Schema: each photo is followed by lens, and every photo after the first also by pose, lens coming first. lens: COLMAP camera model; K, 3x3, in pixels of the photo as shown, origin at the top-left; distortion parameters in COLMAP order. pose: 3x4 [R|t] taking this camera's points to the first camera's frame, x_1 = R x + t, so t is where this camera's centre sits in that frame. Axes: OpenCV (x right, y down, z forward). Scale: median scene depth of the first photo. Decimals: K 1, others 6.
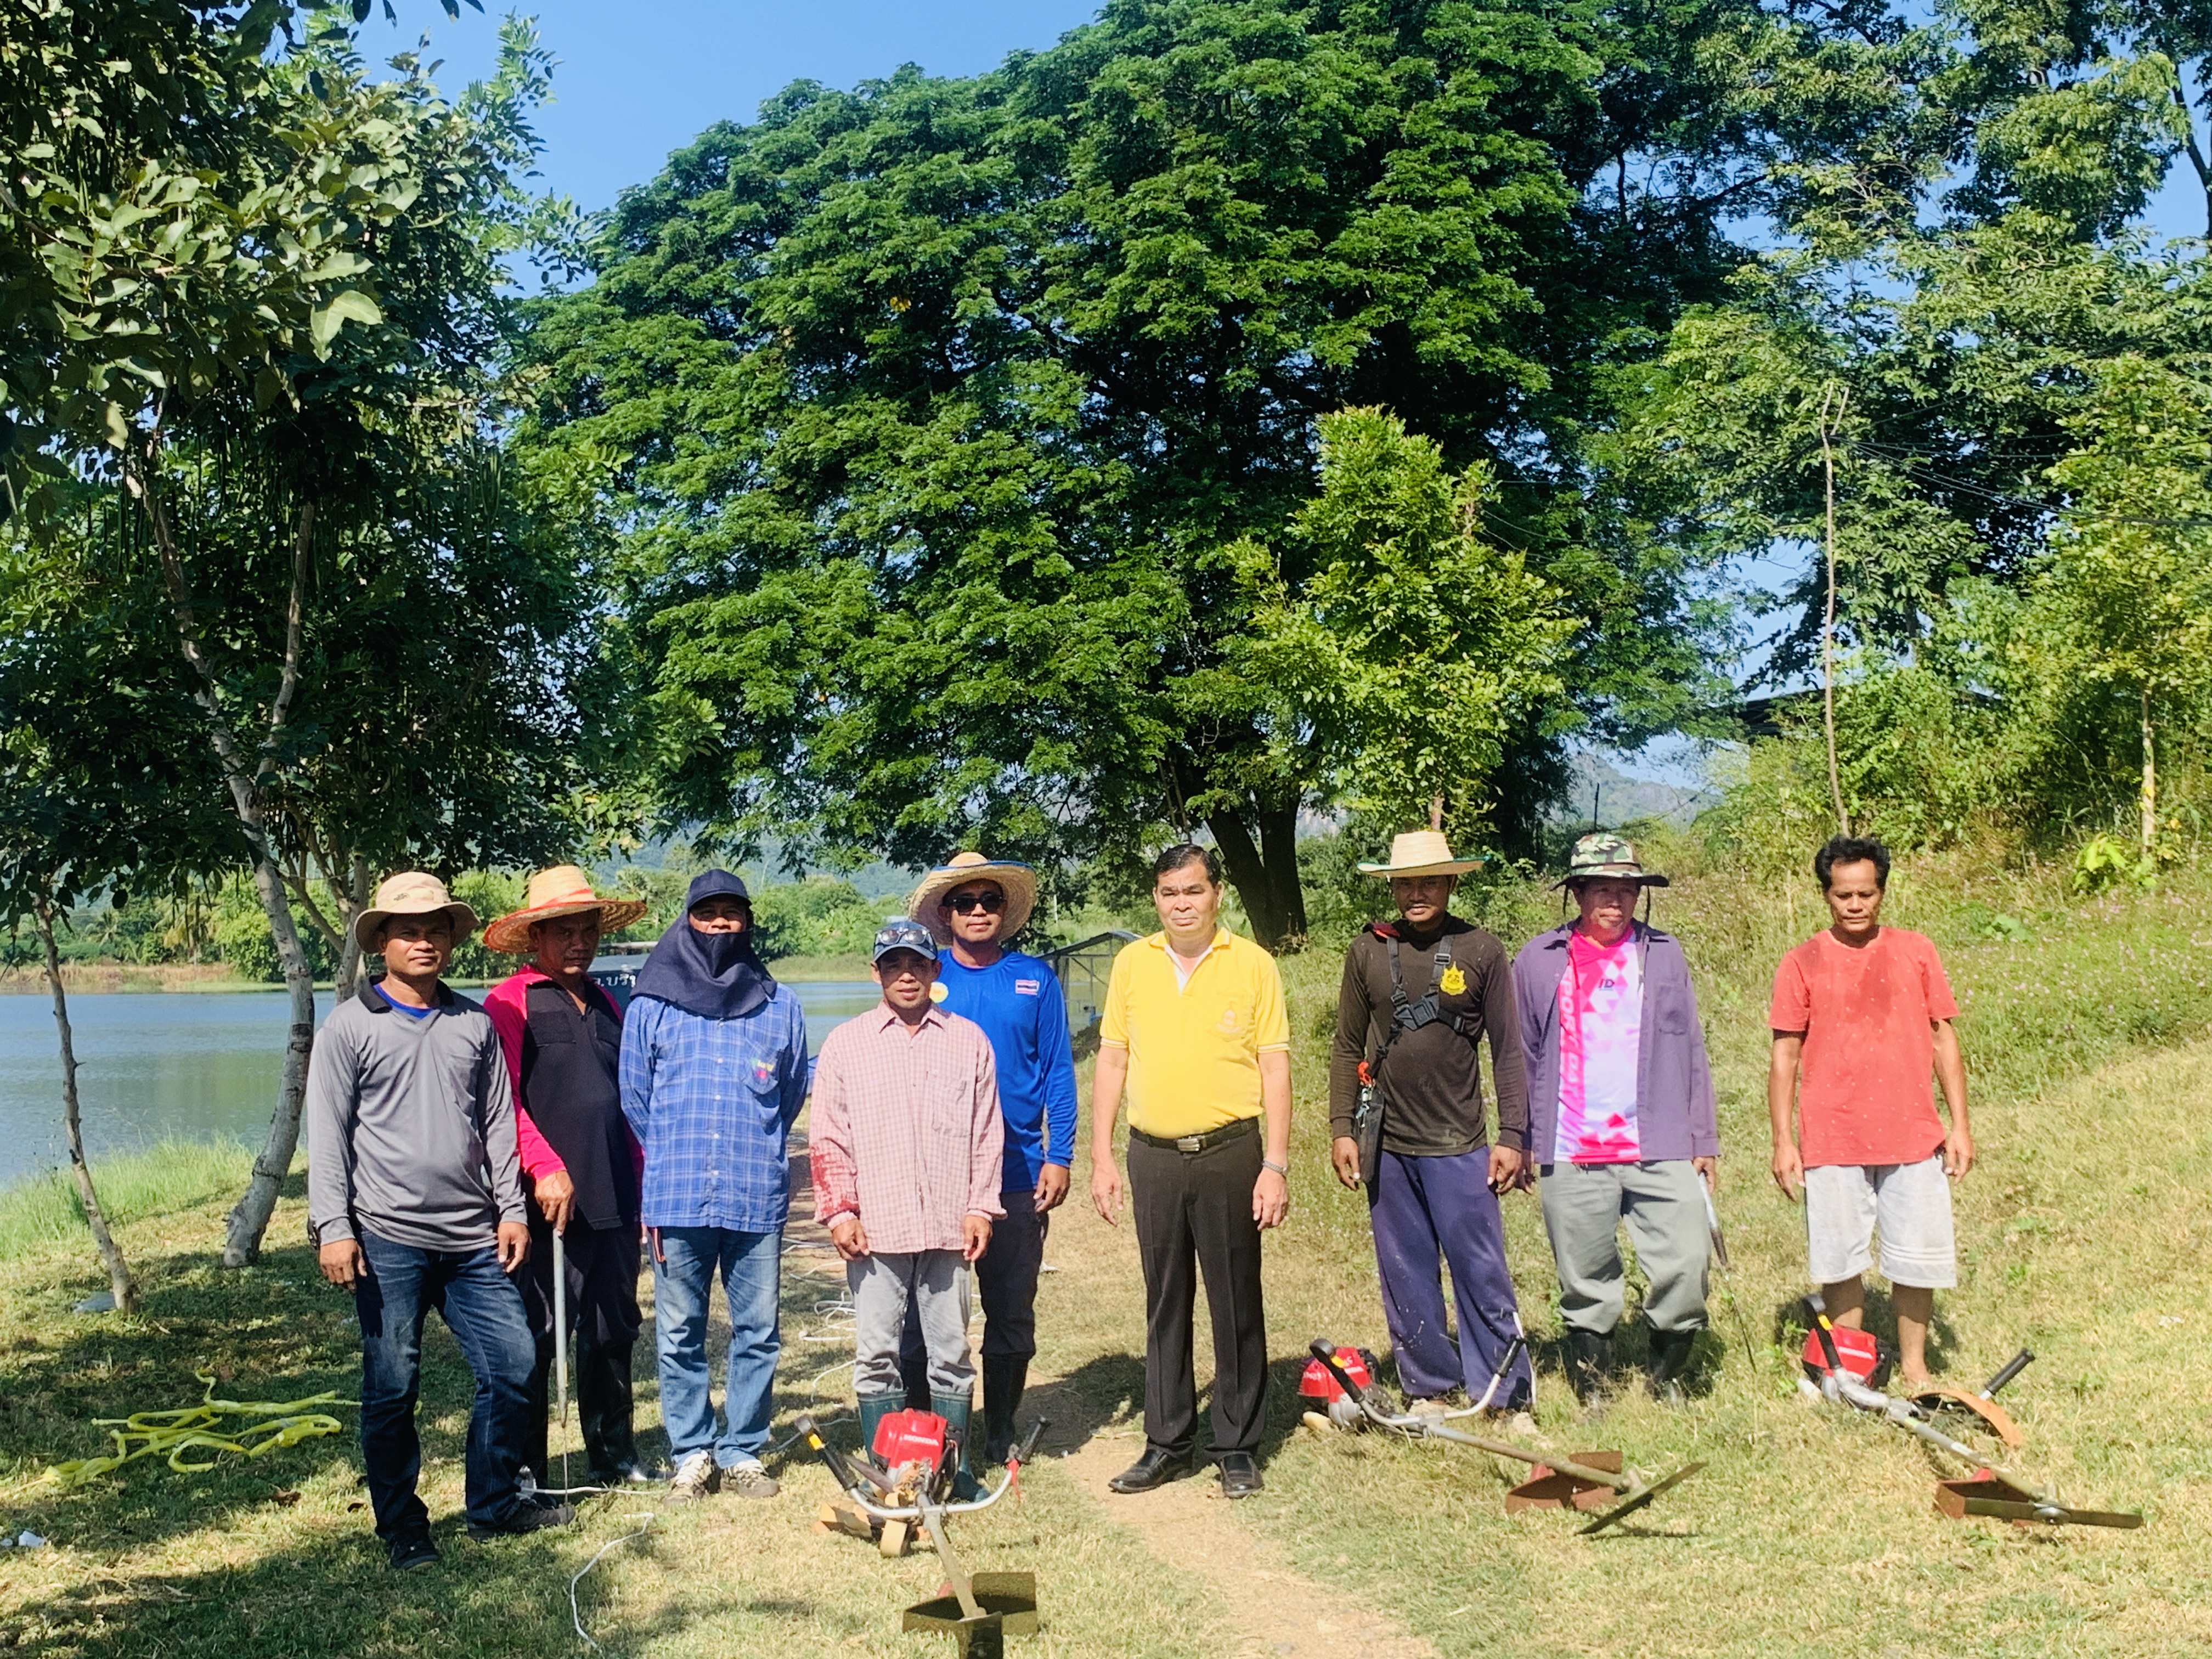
lens RADIAL K [[2635.0, 0, 1113.6], [0, 2635.0, 798.5], [0, 0, 1]] dist [0.057602, 0.000000]
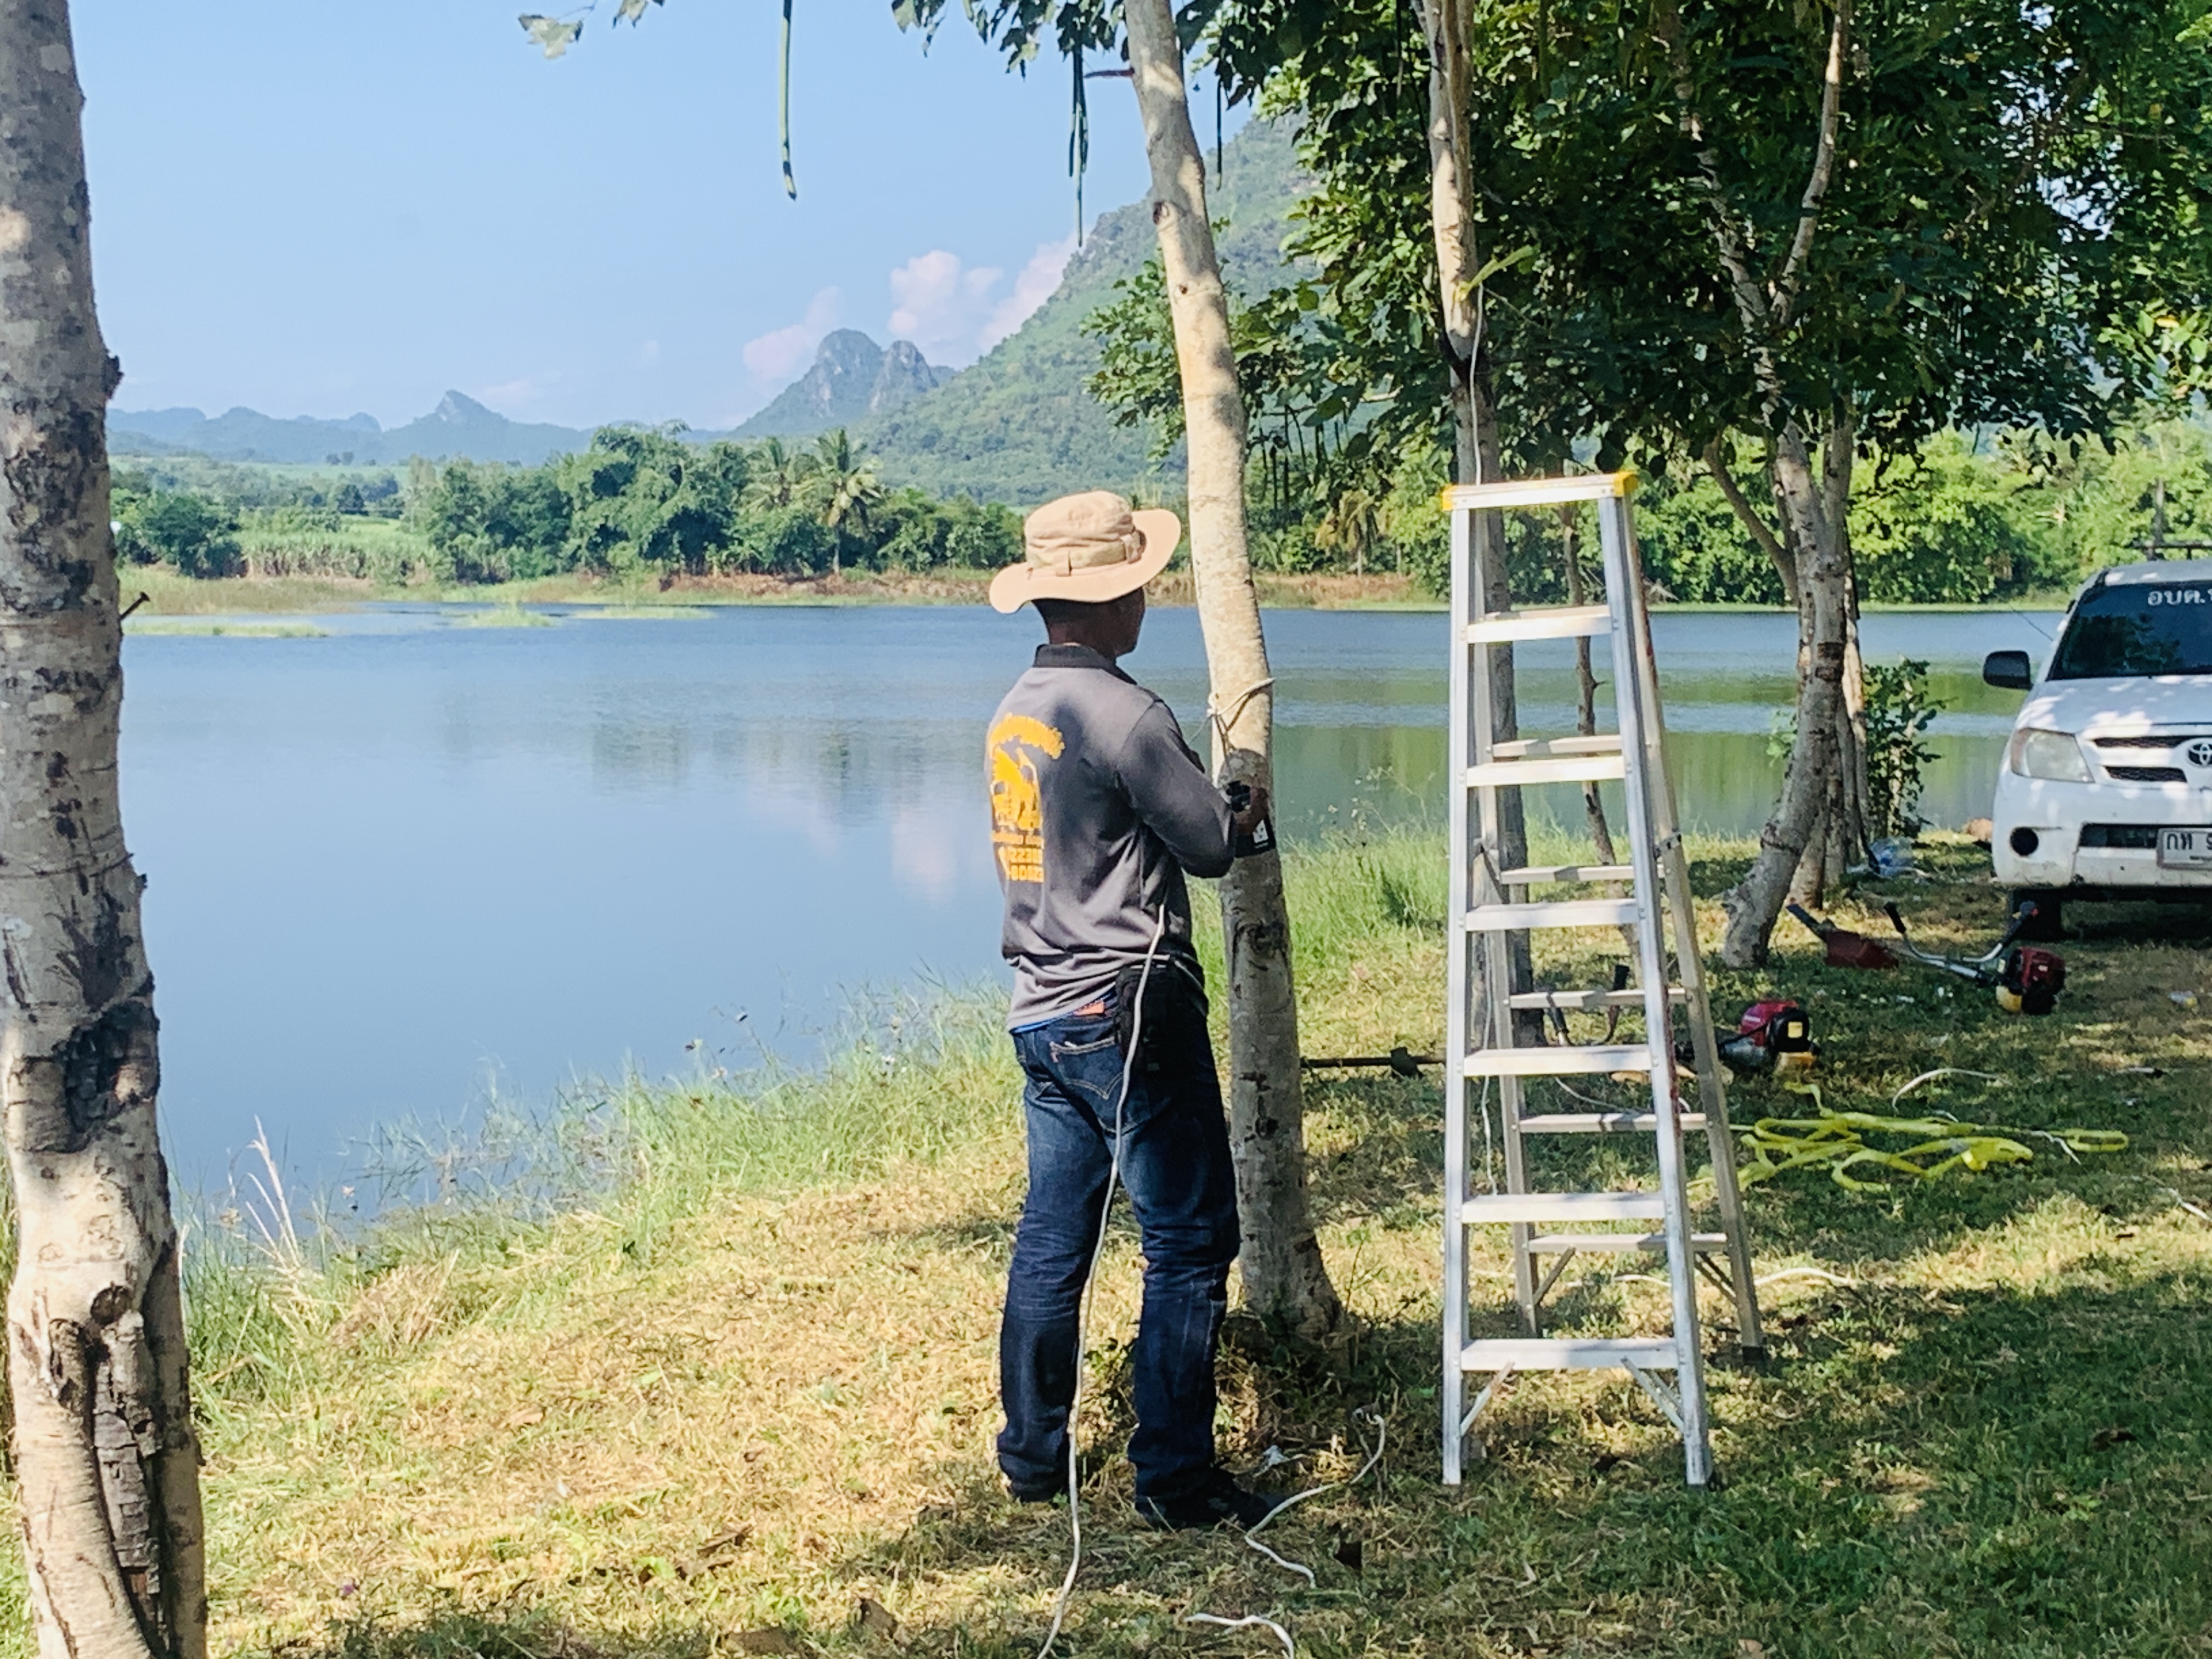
lens RADIAL K [[4268.3, 0, 1083.0], [0, 4268.3, 825.4], [0, 0, 1]] dist [0.091748, 0.000000]
pose [[0.923754, 0.037603, -0.381137, -0.032319], [0.007769, 0.993124, 0.116813, -0.002365], [0.382909, -0.110867, 0.917109, -0.101055]]
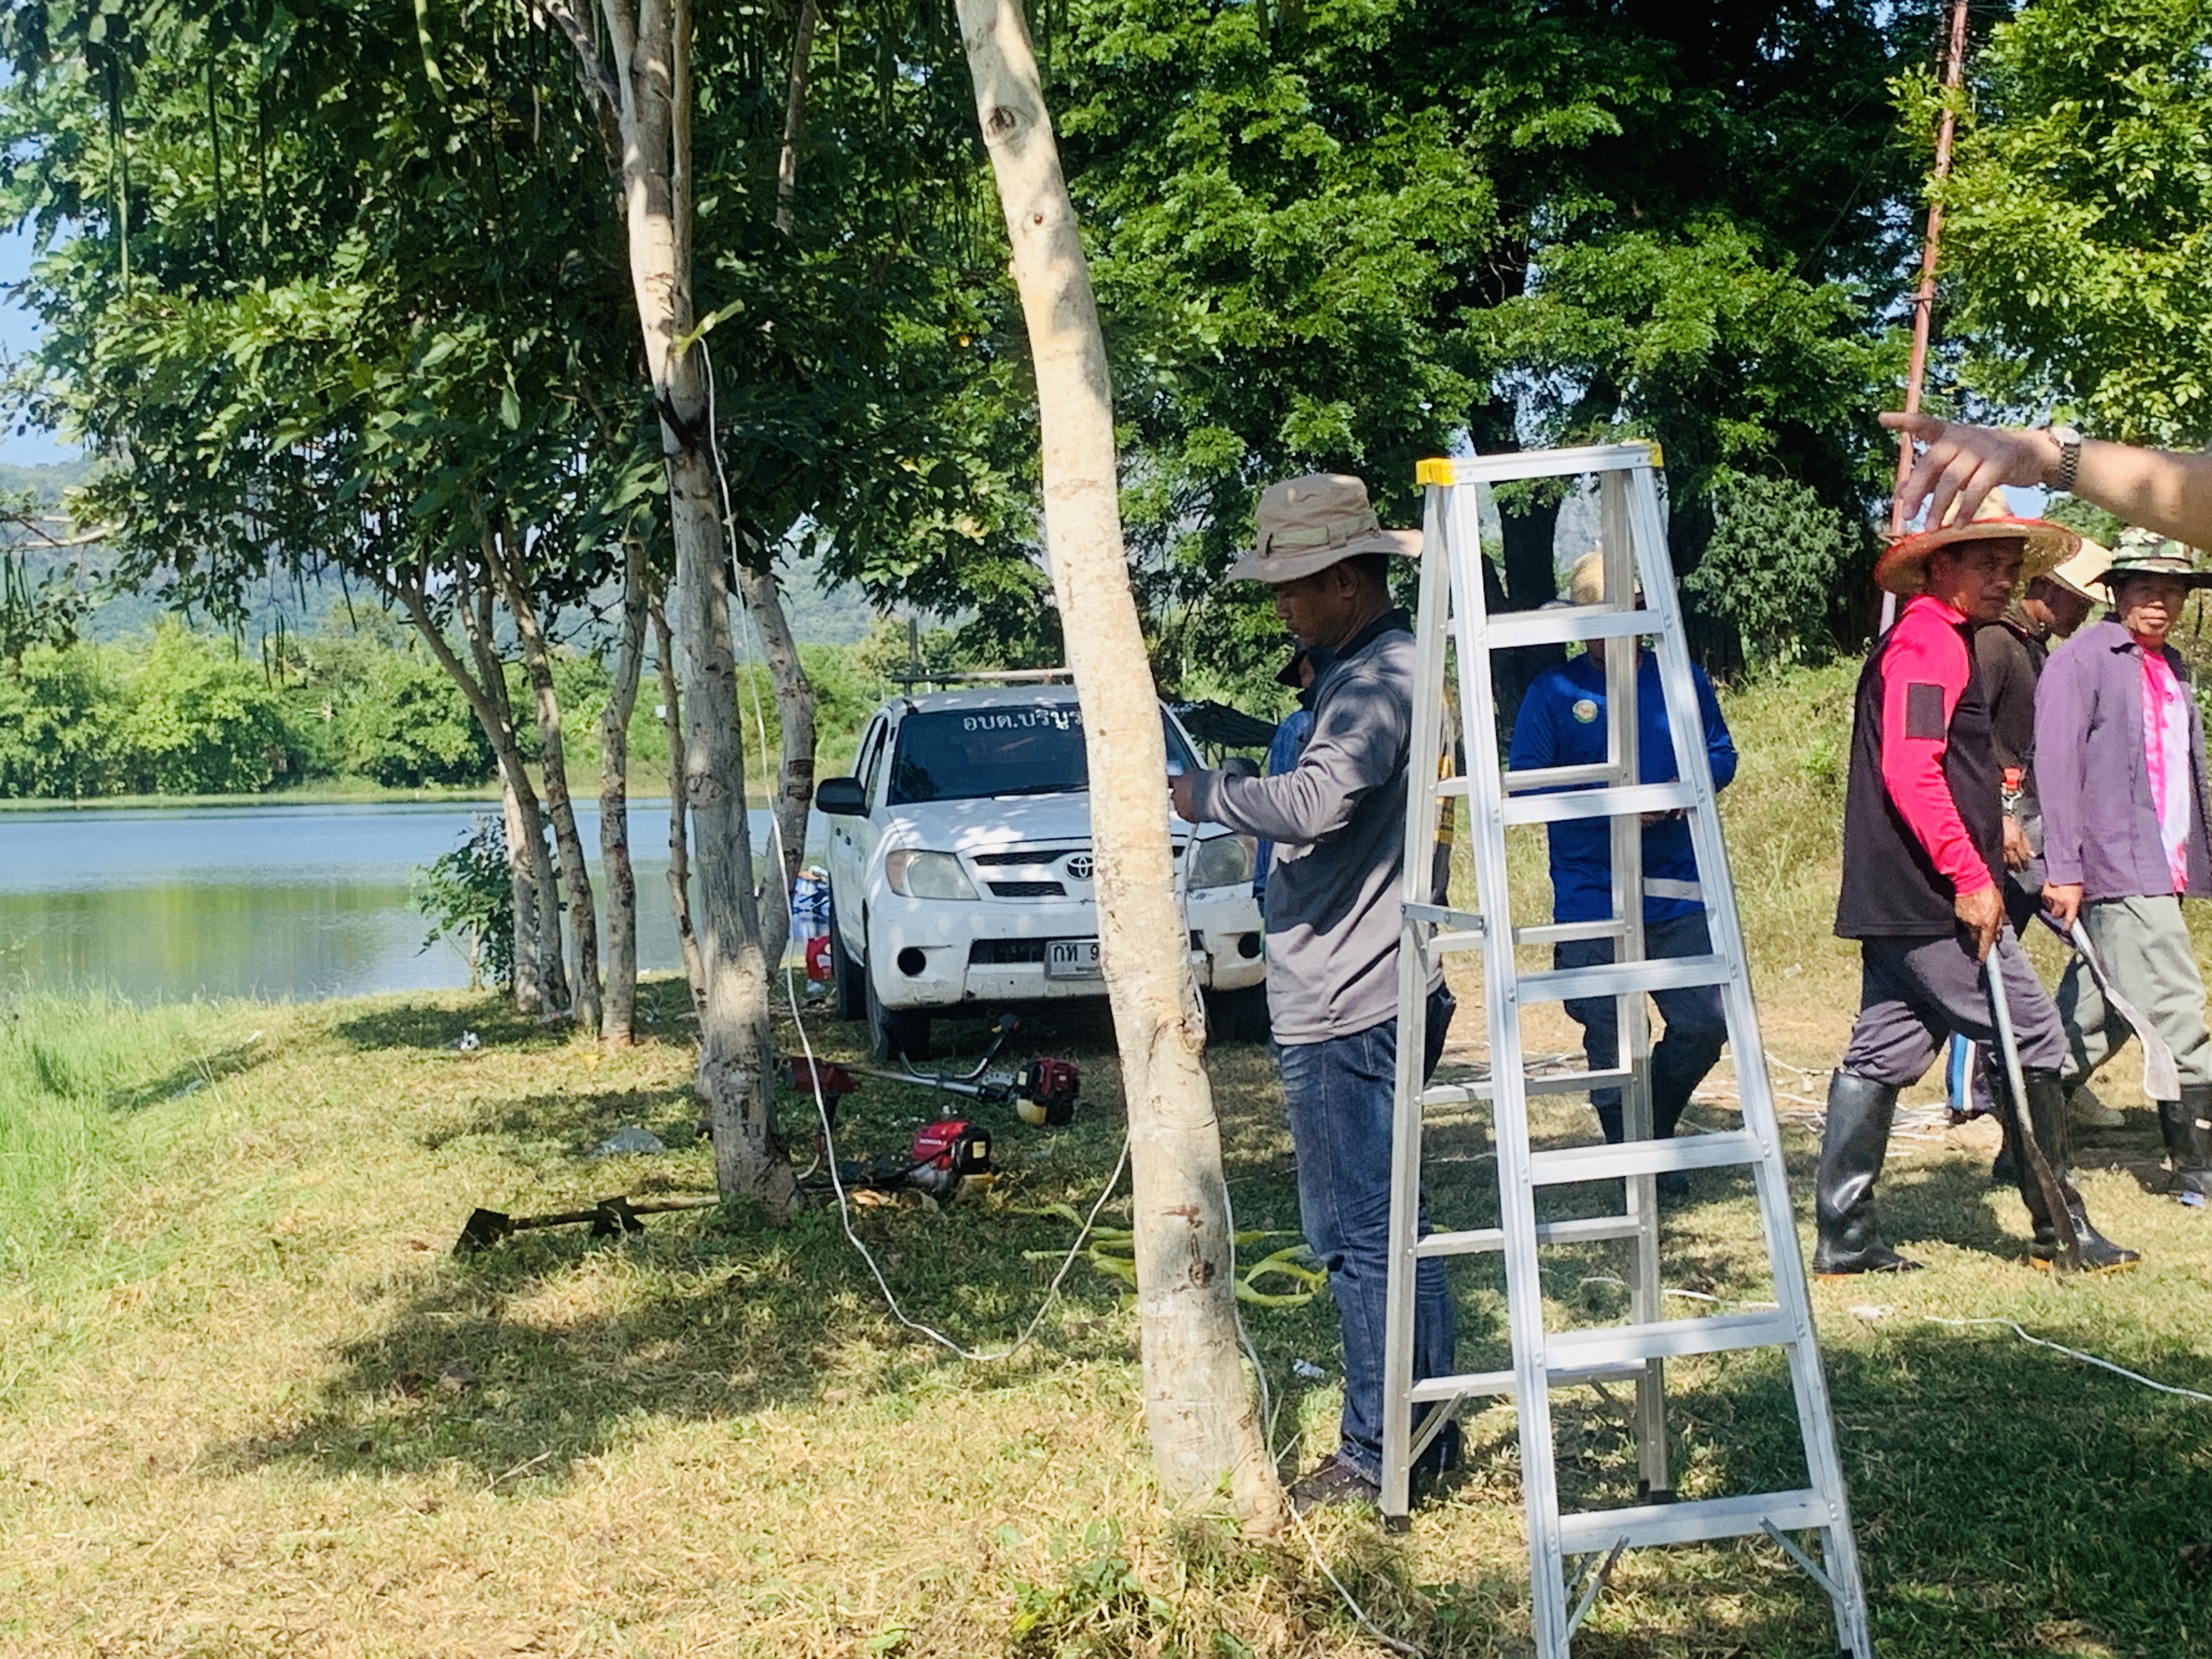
lens RADIAL K [[3893.2, 0, 1029.4], [0, 3893.2, 799.2], [0, 0, 1]] dist [0.096382, 0.000000]
pose [[0.999735, -0.008518, 0.021405, -0.178010], [0.007036, 0.997636, 0.068362, 0.016841], [-0.021937, -0.068193, 0.997431, -0.019726]]
